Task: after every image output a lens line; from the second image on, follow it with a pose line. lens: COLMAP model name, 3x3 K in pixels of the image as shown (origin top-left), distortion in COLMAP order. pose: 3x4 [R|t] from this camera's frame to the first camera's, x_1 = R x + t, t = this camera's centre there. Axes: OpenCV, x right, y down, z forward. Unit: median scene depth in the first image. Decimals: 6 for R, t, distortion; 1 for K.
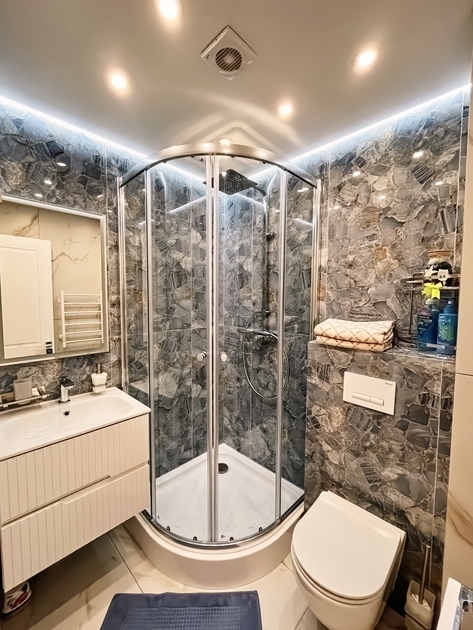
lens RADIAL K [[256.5, 0, 233.3], [0, 256.5, 316.0], [0, 0, 1]] dist [-0.001927, -0.000517]
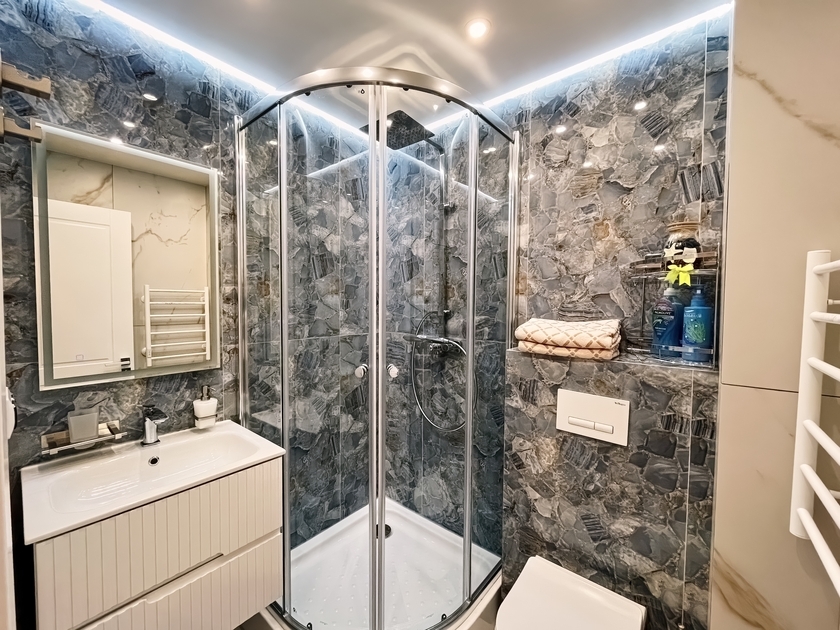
lens RADIAL K [[342.0, 0, 417.6], [0, 342.0, 315.4], [0, 0, 1]] dist [-0.001927, -0.000517]
pose [[0.996498, -0.002017, 0.083596, -0.040307], [0.004003, 0.999714, -0.023594, 0.025433], [-0.083525, 0.023846, 0.996220, 0.050229]]
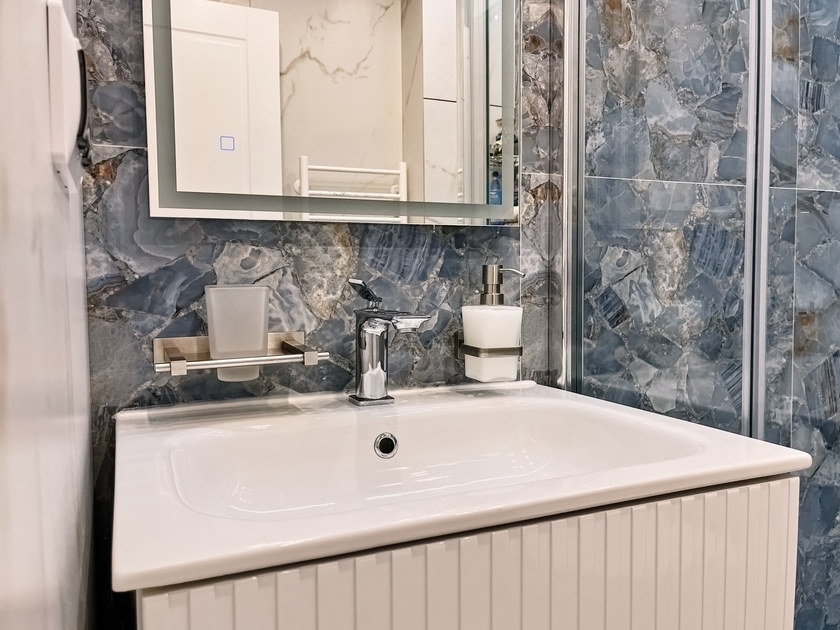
lens RADIAL K [[677.3, 0, 433.0], [0, 677.3, 314.5], [0, 0, 1]] dist [0.007043, 0.004966]
pose [[0.936890, 0.006639, -0.349562, -0.363922], [-0.008160, 0.999963, -0.002877, 0.242527], [0.349530, 0.005548, 0.936909, 0.398609]]
